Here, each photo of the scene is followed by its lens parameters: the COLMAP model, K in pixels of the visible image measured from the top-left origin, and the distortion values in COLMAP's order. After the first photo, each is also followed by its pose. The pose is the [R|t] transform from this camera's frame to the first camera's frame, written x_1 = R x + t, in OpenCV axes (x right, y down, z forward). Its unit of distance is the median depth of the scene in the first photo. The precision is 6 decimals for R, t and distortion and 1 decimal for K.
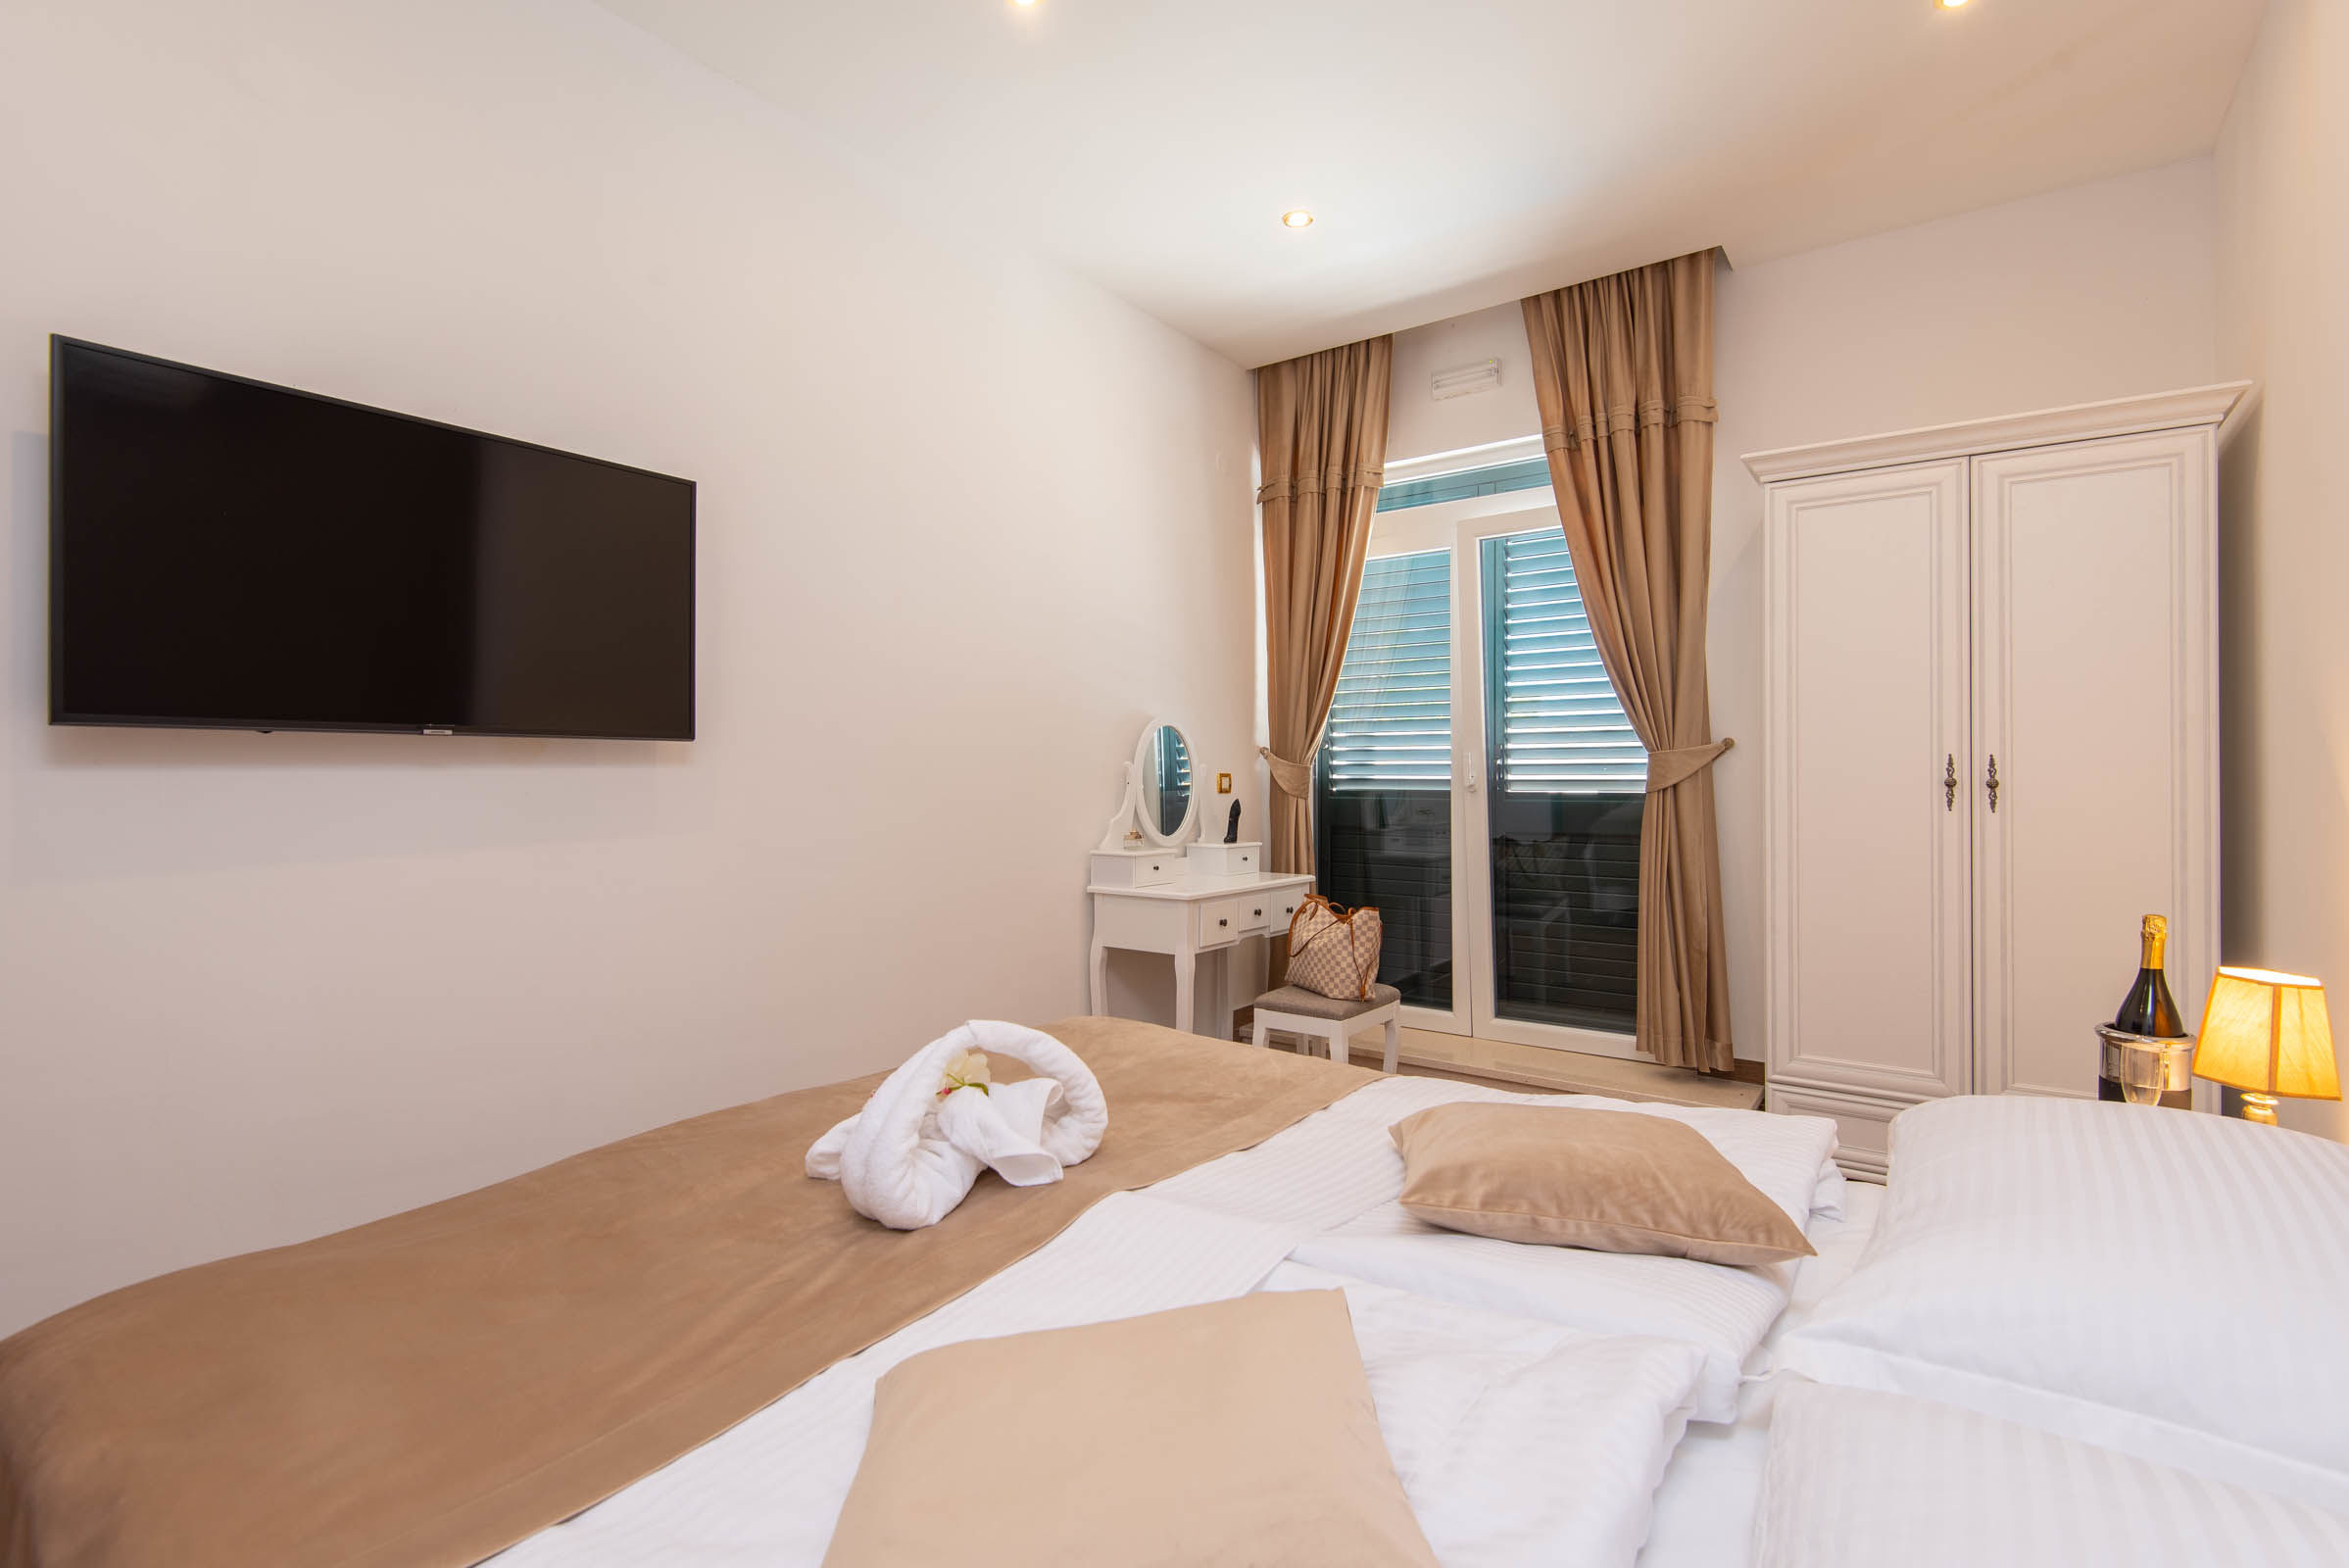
lens RADIAL K [[1092.4, 0, 1175.7], [0, 1092.4, 779.0], [0, 0, 1]] dist [0.020857, -0.012775]
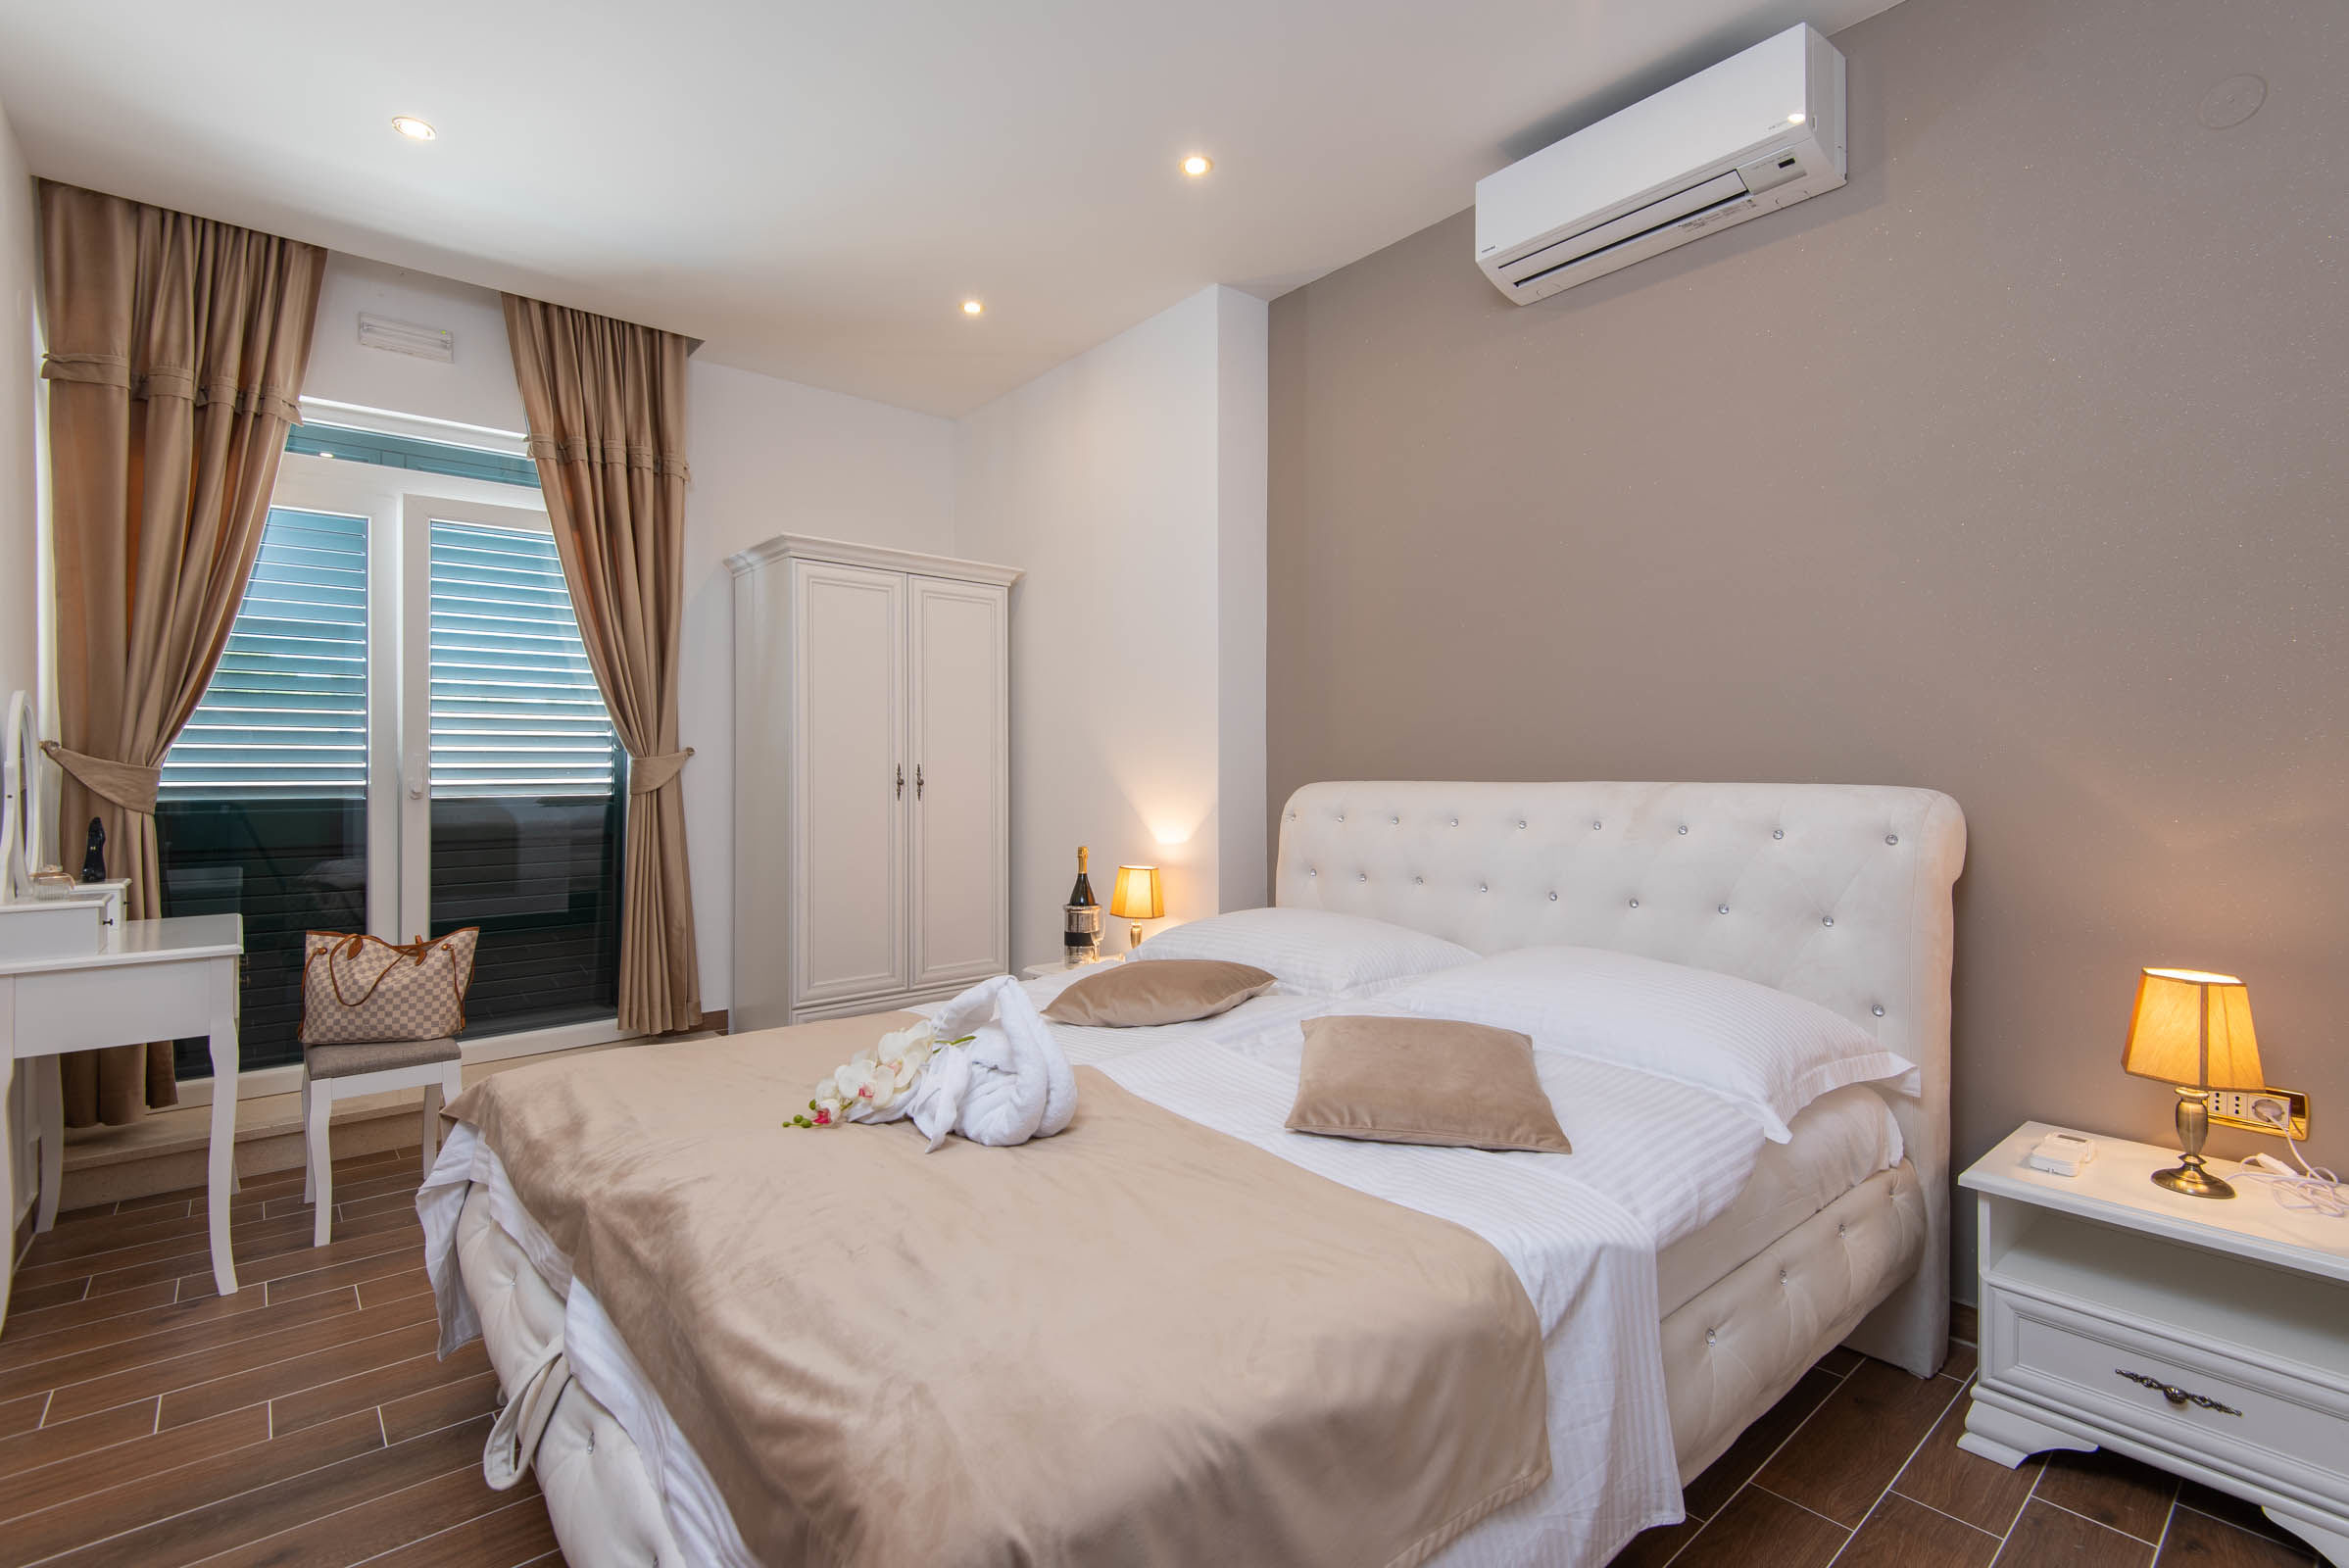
lens RADIAL K [[1092.4, 0, 1191.9], [0, 1092.4, 773.9], [0, 0, 1]] dist [0.020857, -0.012775]
pose [[0.201844, 0.000194, 0.979418, -0.538086], [0.010812, 0.999939, -0.002426, 0.000267], [-0.979358, 0.011080, 0.201829, 0.218503]]
